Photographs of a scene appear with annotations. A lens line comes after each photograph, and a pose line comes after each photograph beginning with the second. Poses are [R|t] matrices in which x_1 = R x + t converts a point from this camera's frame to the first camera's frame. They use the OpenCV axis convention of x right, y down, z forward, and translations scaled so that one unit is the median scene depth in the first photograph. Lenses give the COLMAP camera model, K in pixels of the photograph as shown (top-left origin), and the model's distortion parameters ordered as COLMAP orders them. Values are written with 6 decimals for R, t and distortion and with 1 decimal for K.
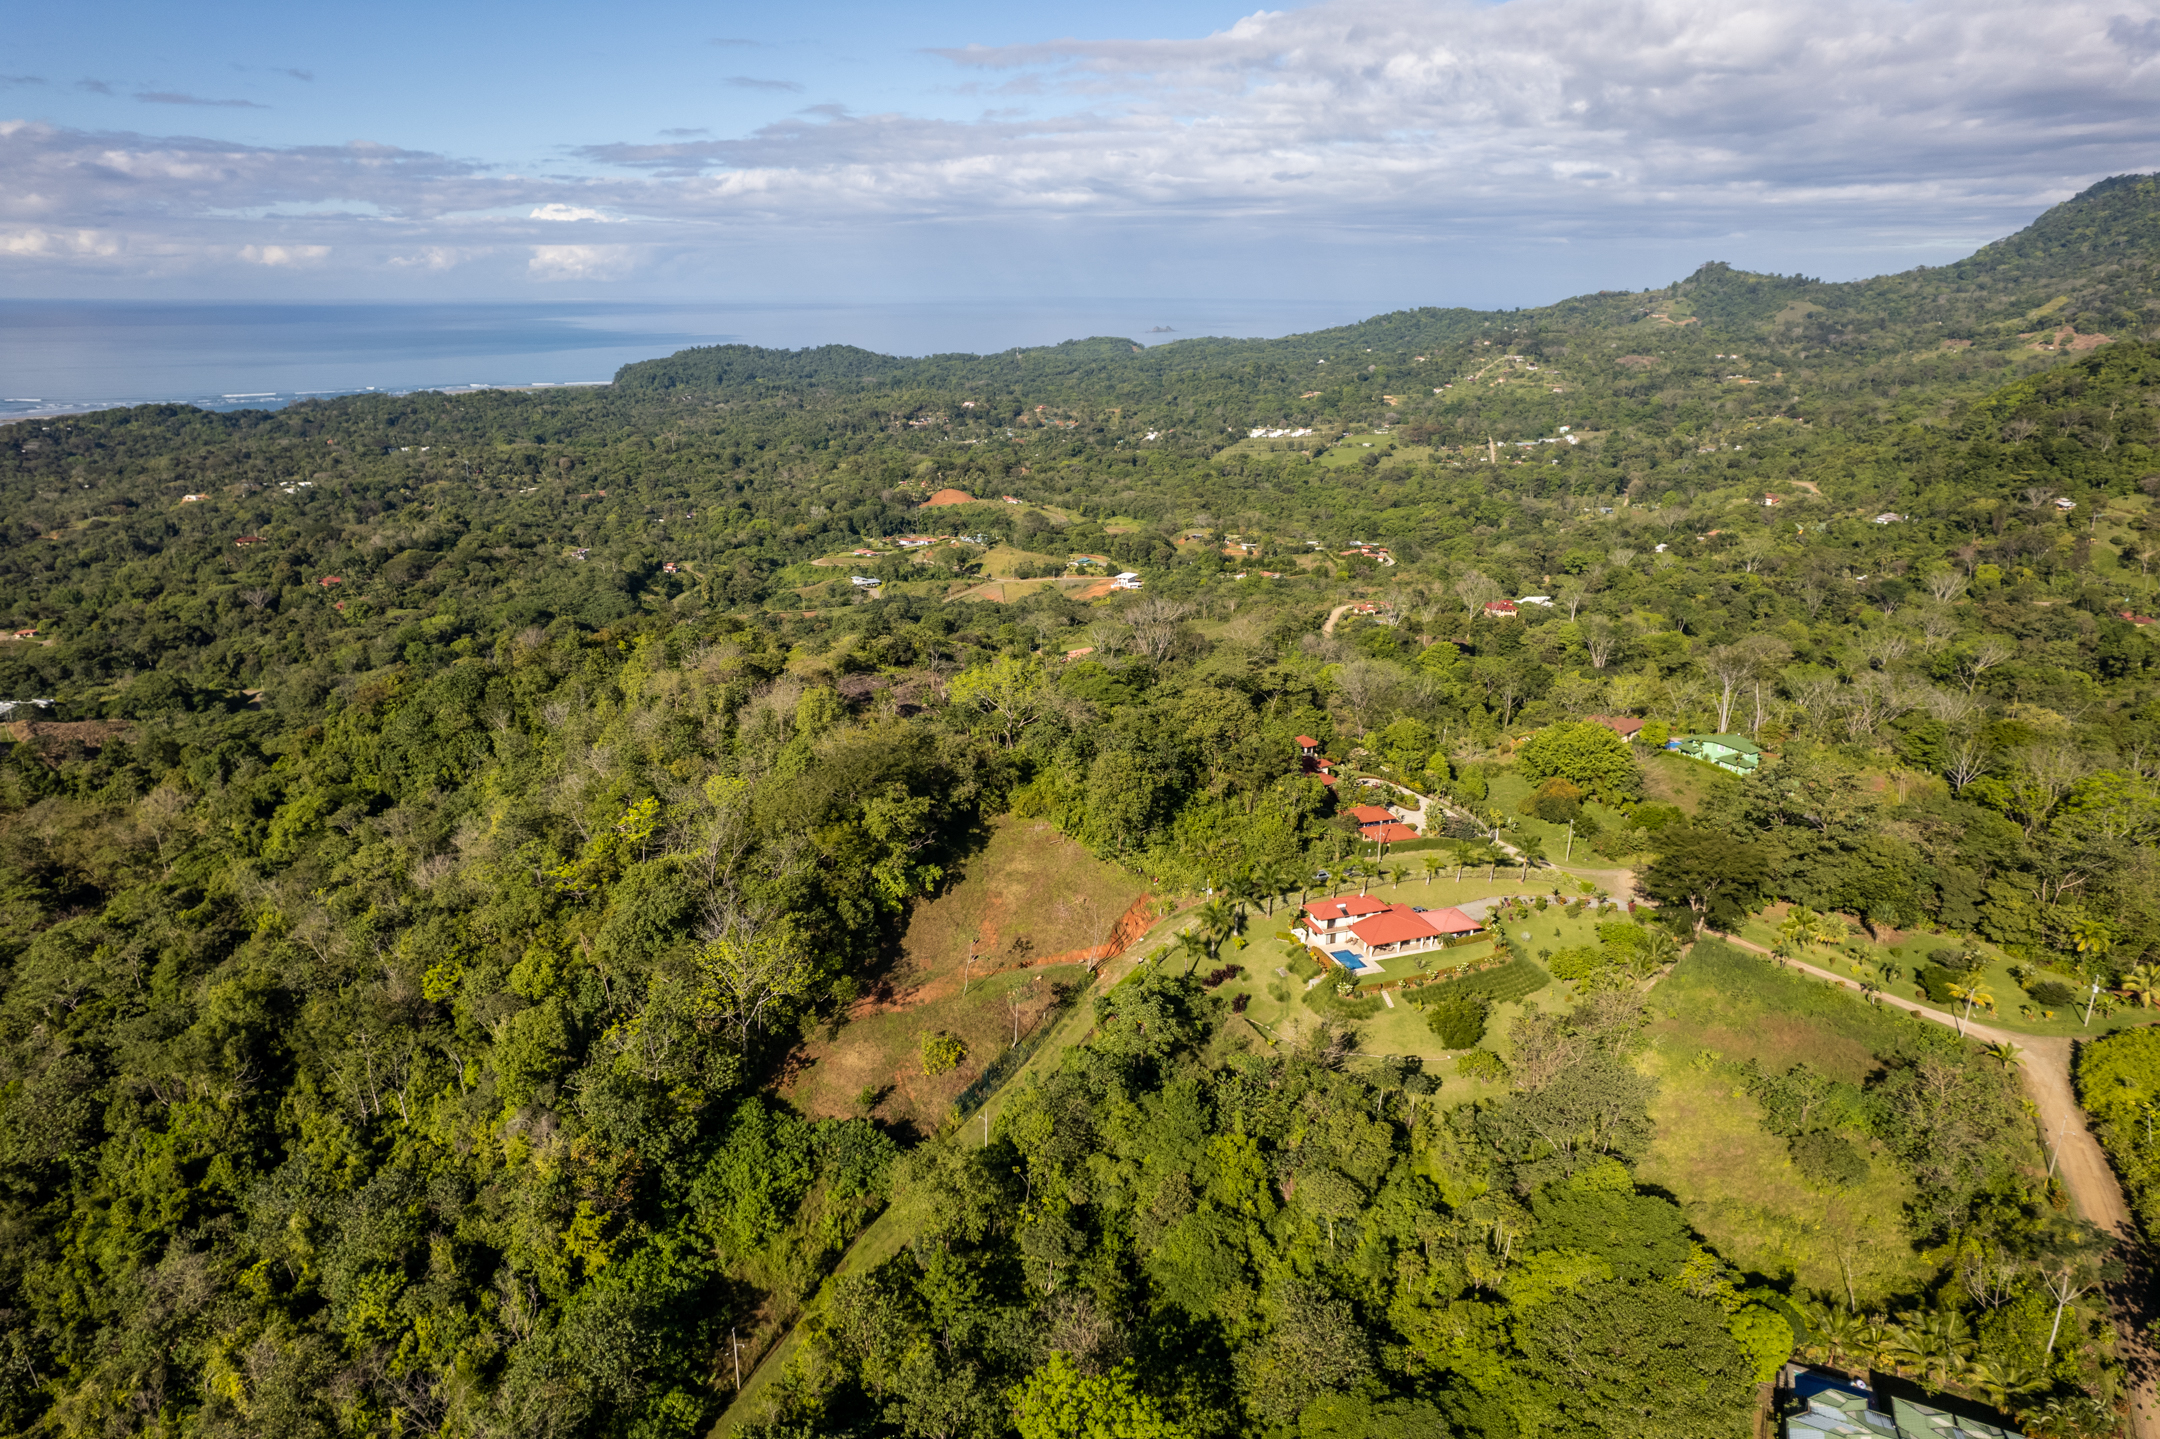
lens RADIAL K [[1376.0, 0, 1075.3], [0, 1376.0, 734.7], [0, 0, 1]] dist [-0.082765, 0.073243]
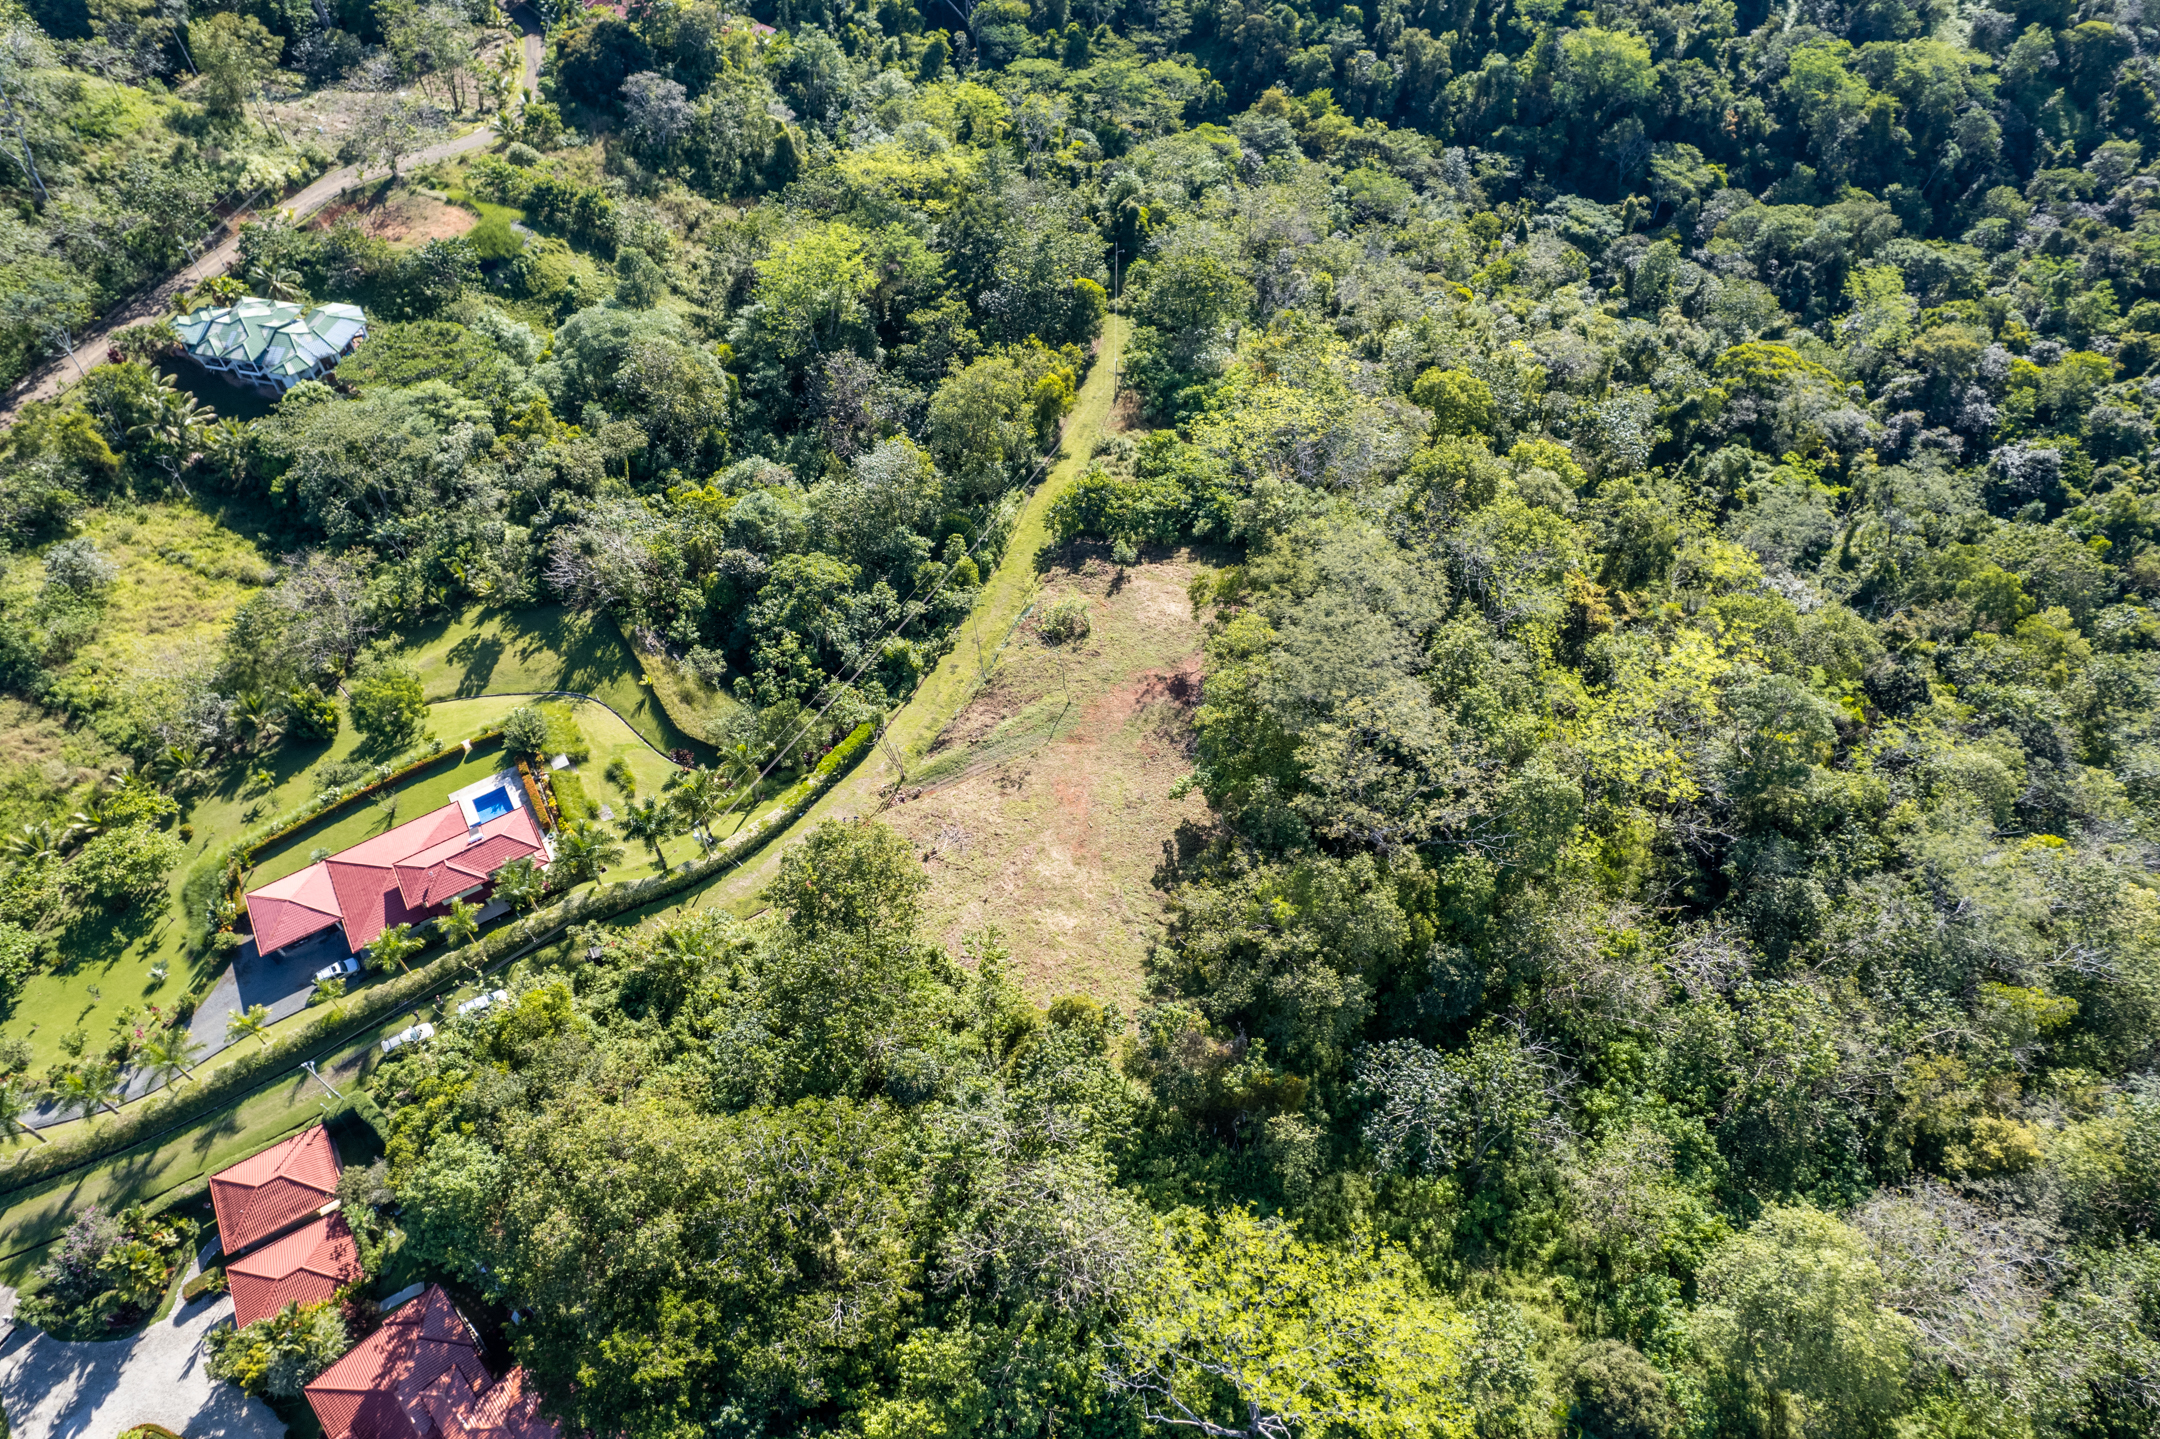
lens RADIAL K [[1376.0, 0, 1075.3], [0, 1376.0, 734.7], [0, 0, 1]] dist [-0.082765, 0.073243]
pose [[-0.977201, 0.161793, -0.137480, 0.002975], [-0.077703, 0.330068, 0.940754, -0.082236], [0.197585, 0.929988, -0.309971, 0.214052]]
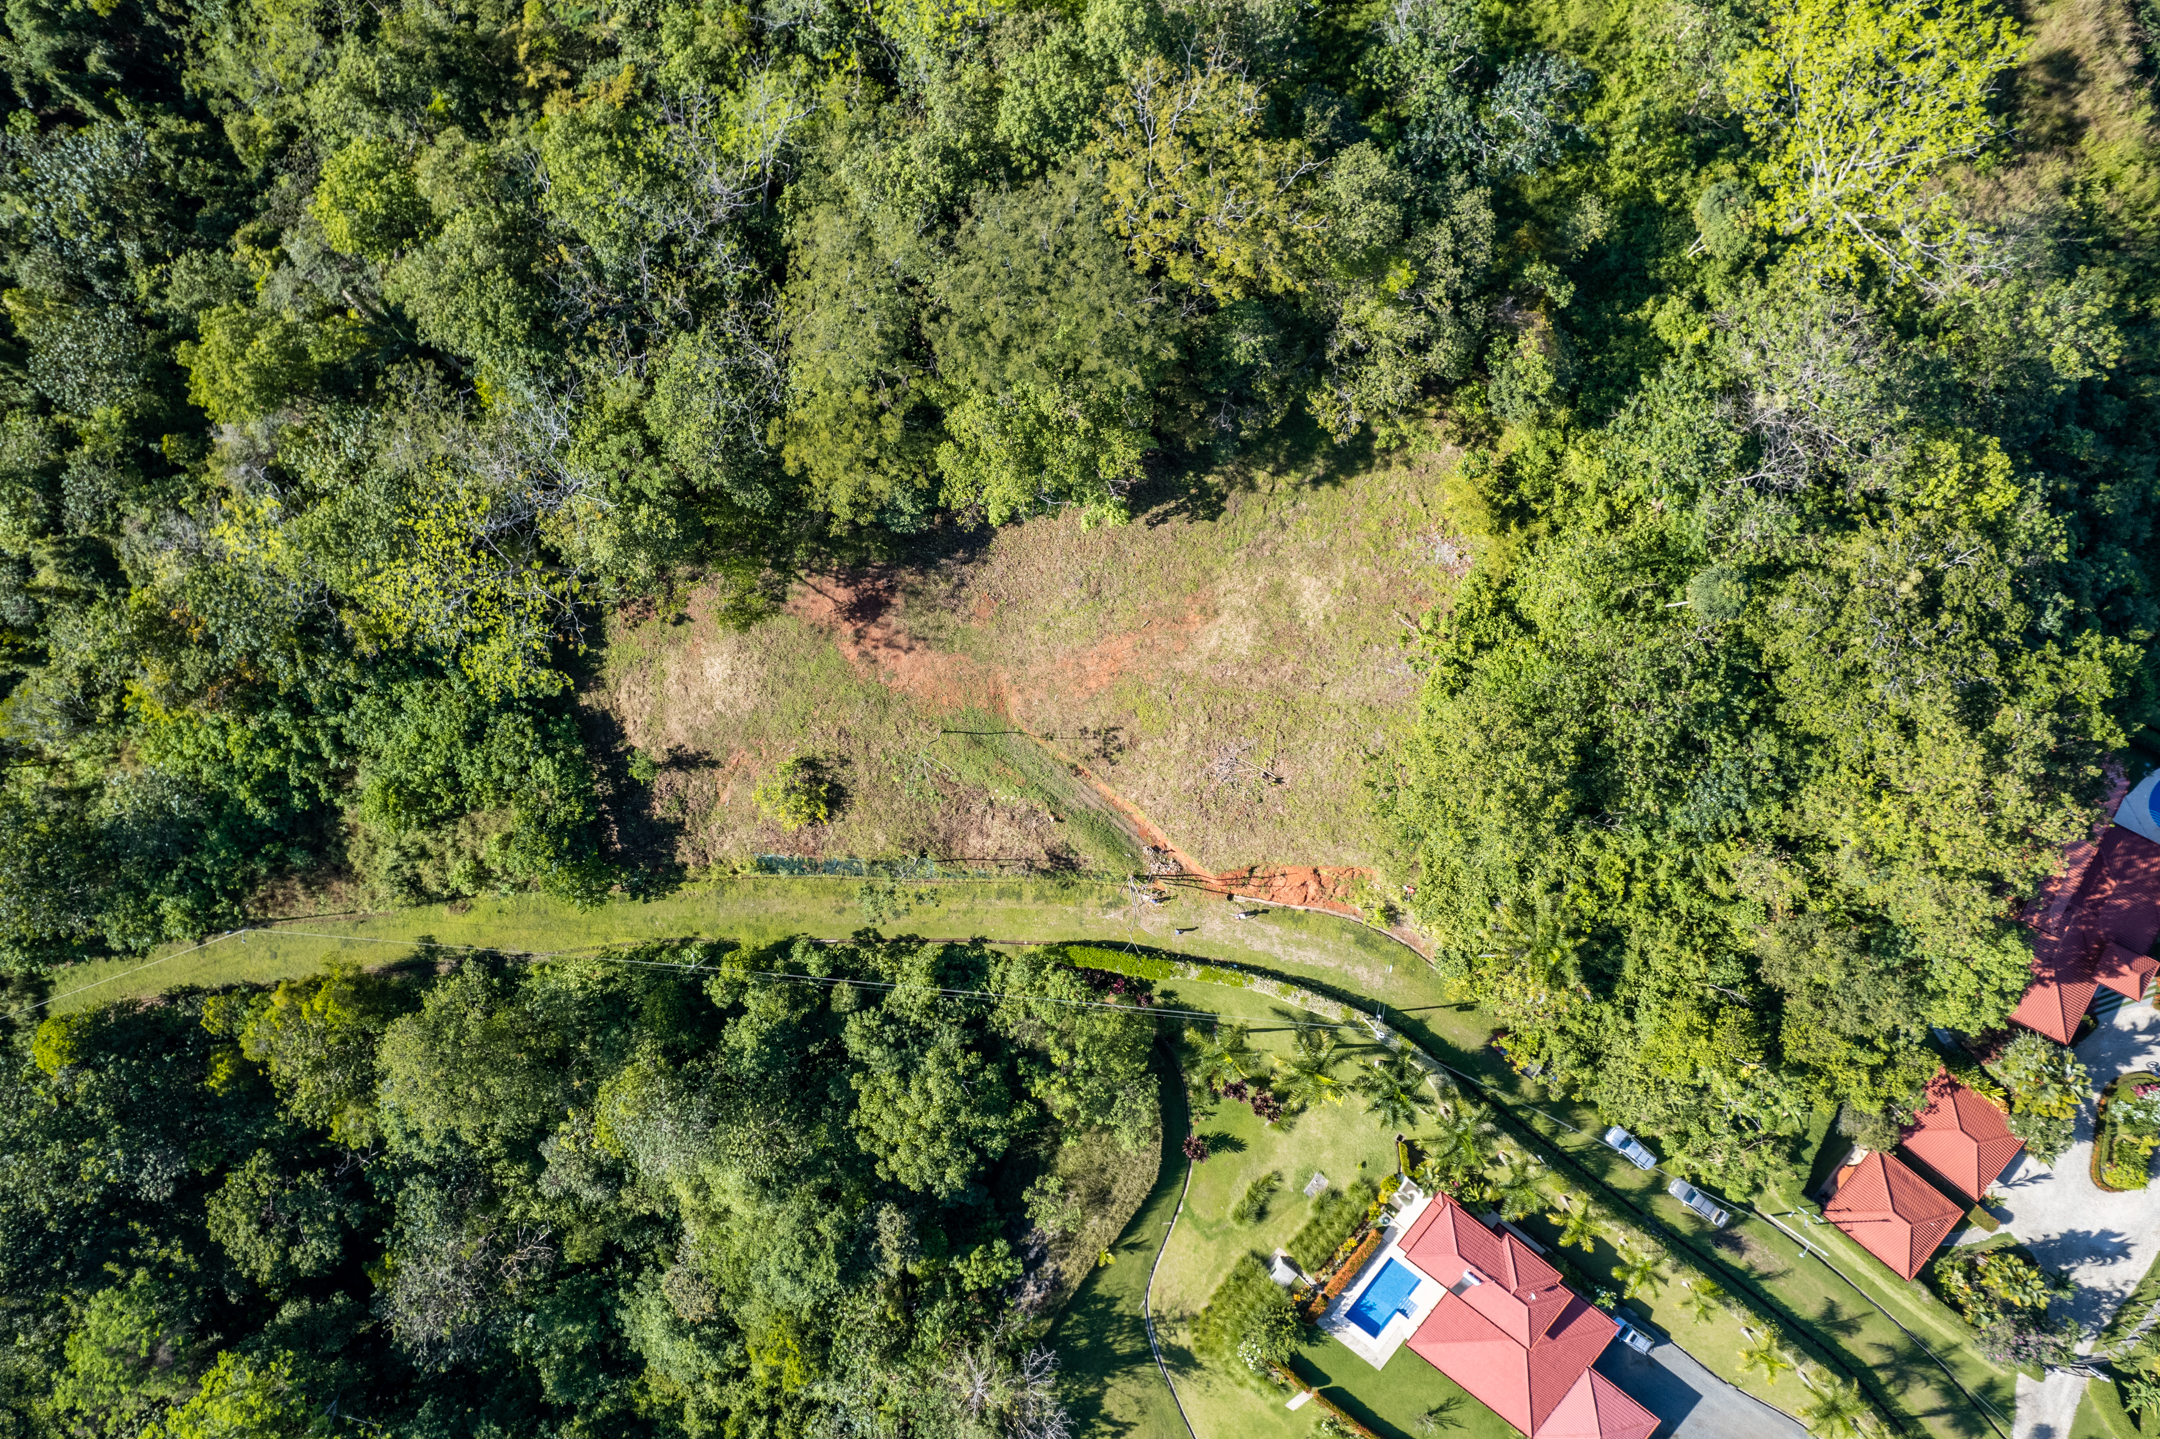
lens RADIAL K [[1376.0, 0, 1075.3], [0, 1376.0, 734.7], [0, 0, 1]] dist [-0.082765, 0.073243]
pose [[0.549981, 0.835170, -0.003415, -0.008354], [-0.260485, 0.175418, 0.949408, -0.060402], [0.793516, -0.521267, 0.314026, 0.150189]]
